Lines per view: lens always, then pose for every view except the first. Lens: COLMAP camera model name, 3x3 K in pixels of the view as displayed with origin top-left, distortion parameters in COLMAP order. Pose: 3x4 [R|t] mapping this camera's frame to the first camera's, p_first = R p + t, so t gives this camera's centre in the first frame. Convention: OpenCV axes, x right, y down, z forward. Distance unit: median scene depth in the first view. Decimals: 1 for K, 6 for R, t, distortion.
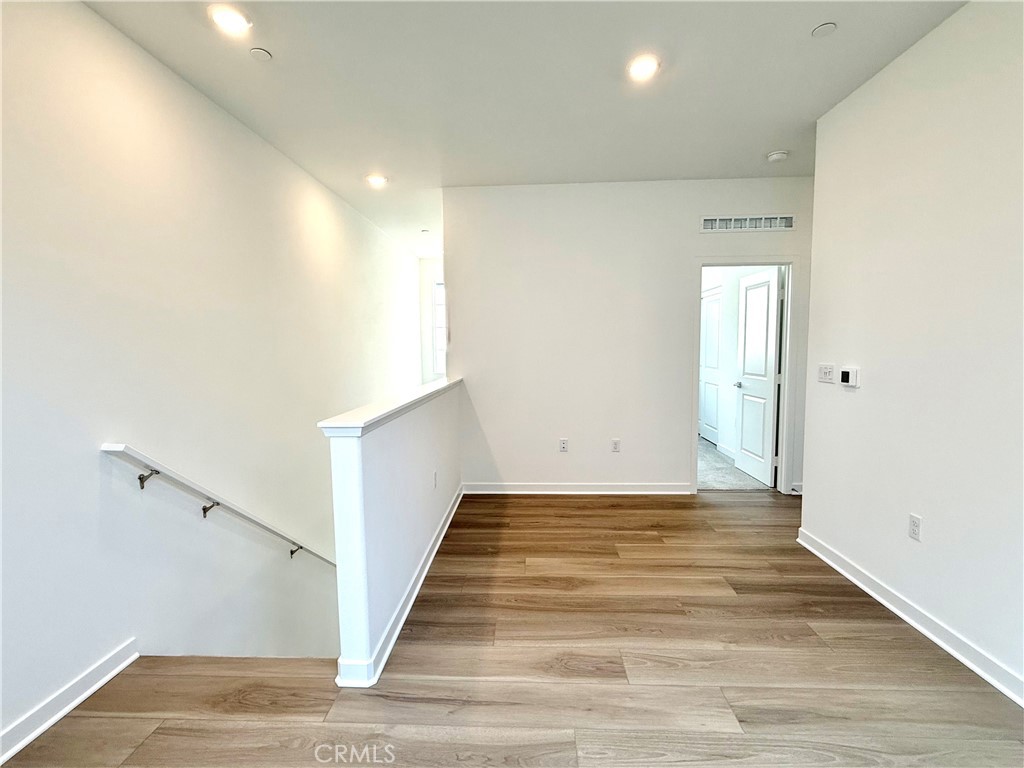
lens RADIAL K [[472.3, 0, 512.0], [0, 472.3, 384.0], [0, 0, 1]] dist [0.000333, -0.000142]
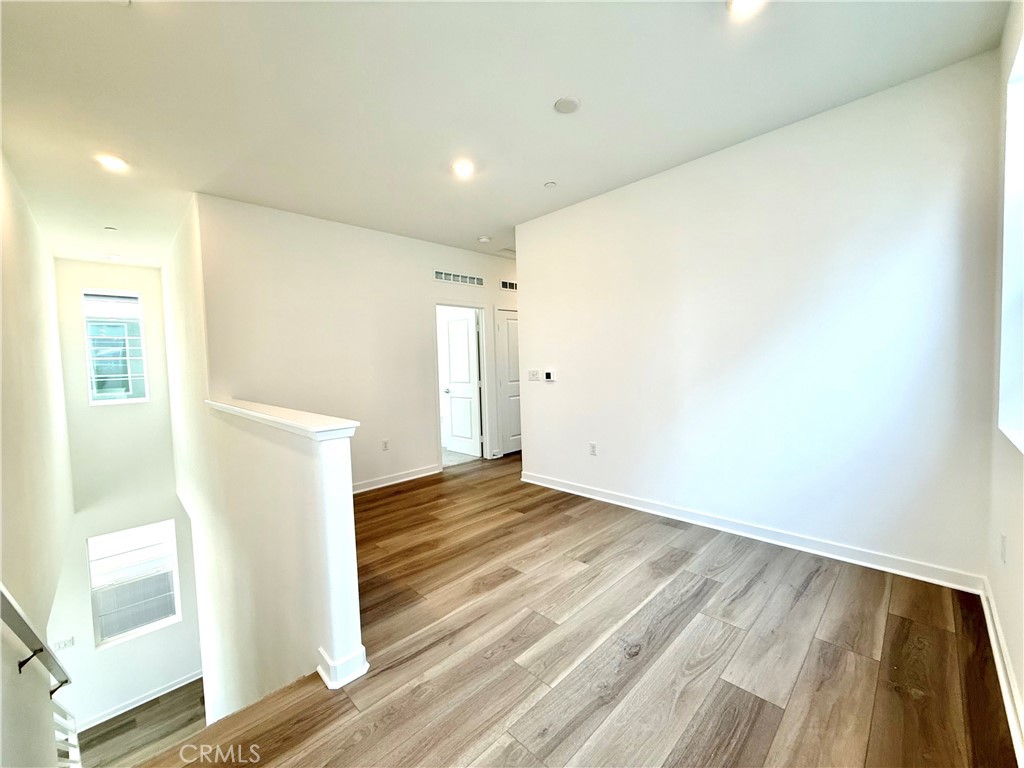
lens RADIAL K [[407.2, 0, 512.0], [0, 407.2, 384.0], [0, 0, 1]] dist [-0.000160, 0.000094]
pose [[0.680650, -0.047417, 0.731073, -0.580039], [0.083468, 0.996425, -0.013083, 0.027929], [-0.727839, 0.069926, 0.682174, 0.073570]]
